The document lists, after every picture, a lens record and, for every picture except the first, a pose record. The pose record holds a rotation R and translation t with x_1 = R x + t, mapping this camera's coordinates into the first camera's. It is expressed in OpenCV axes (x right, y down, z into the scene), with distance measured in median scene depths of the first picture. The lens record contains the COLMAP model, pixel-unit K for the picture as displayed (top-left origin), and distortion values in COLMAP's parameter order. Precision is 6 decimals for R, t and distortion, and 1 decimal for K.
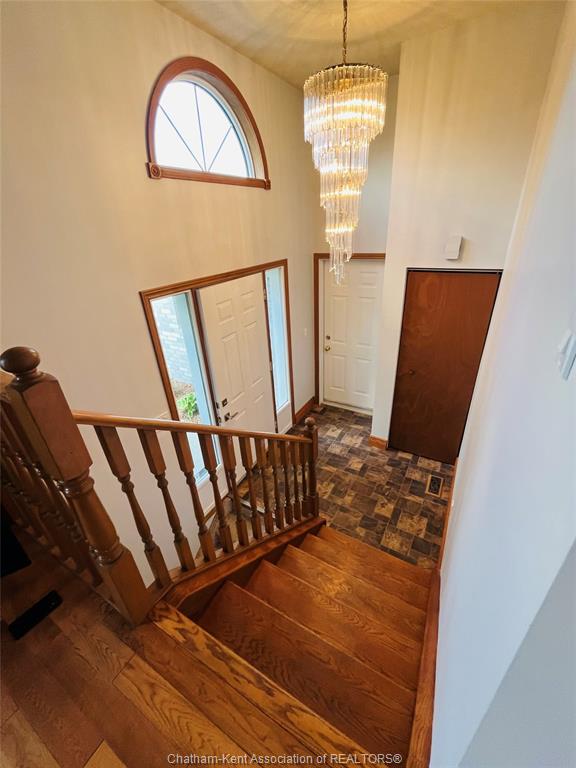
lens RADIAL K [[314.4, 0, 288.6], [0, 314.4, 384.5], [0, 0, 1]] dist [-0.003457, -0.000914]
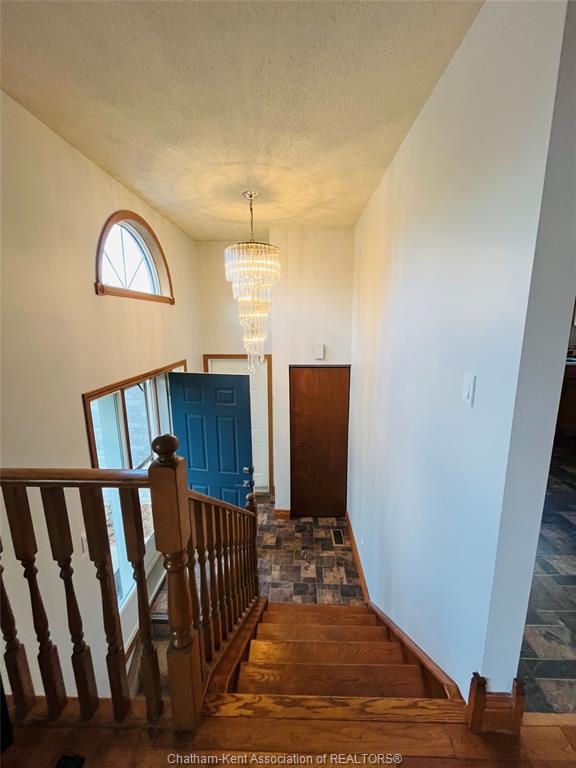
lens RADIAL K [[314.4, 0, 287.8], [0, 314.4, 384.1], [0, 0, 1]] dist [-0.003457, -0.000914]
pose [[0.877020, -0.049645, 0.477883, -0.292517], [0.184090, 0.953461, -0.238794, 0.024042], [-0.443788, 0.297400, 0.845343, -0.105917]]
